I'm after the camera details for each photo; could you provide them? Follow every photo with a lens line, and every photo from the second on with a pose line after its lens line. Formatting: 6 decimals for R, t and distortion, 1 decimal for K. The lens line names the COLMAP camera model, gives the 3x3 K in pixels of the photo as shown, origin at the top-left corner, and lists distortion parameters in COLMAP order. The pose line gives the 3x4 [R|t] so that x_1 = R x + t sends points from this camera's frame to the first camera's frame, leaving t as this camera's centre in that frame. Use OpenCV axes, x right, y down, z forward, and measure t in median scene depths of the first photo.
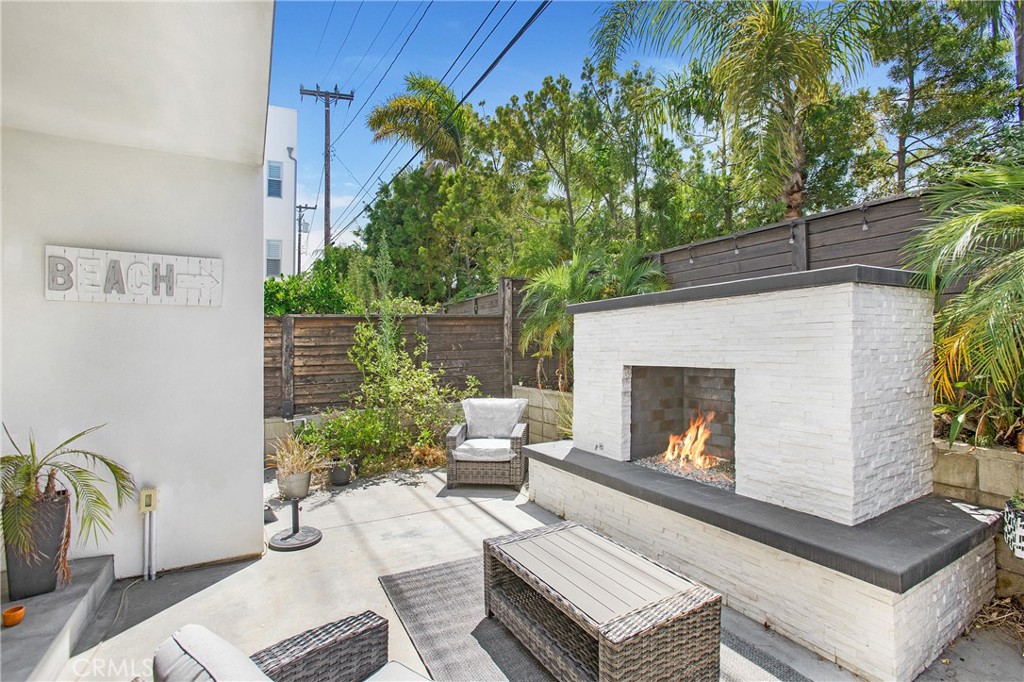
lens RADIAL K [[476.3, 0, 513.5], [0, 476.3, 332.0], [0, 0, 1]] dist [0.000826, 0.000432]
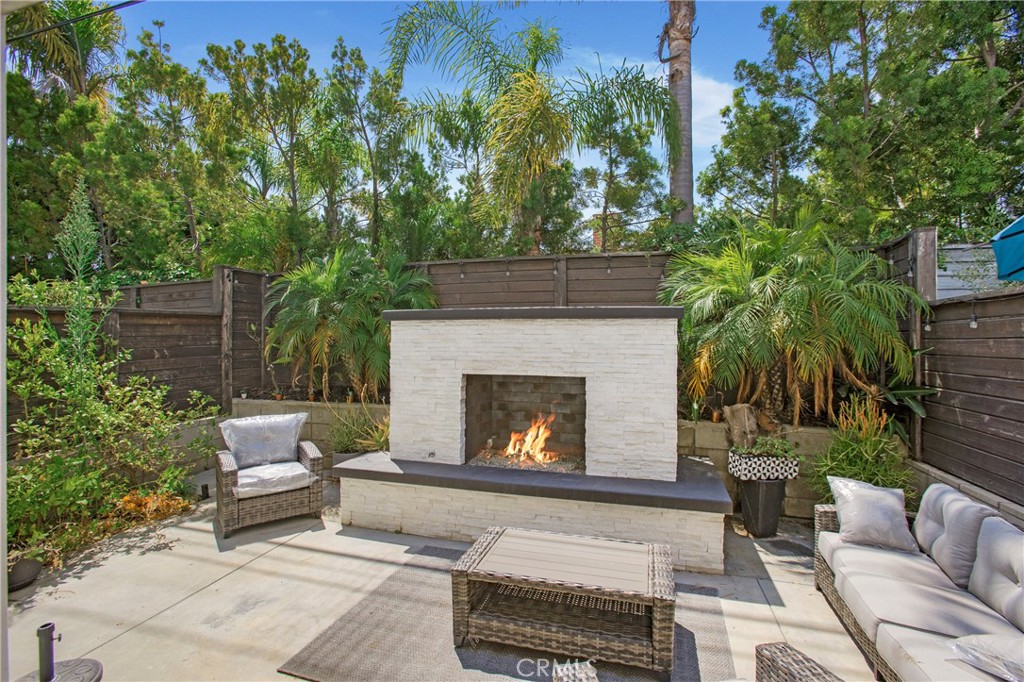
lens RADIAL K [[477.0, 0, 512.0], [0, 477.0, 341.0], [0, 0, 1]] dist [0.001278, 0.070965]
pose [[0.759879, 0.010604, 0.649978, -0.304444], [-0.025339, 0.999590, 0.013315, -0.018206], [-0.649571, -0.026588, 0.759836, 0.093634]]
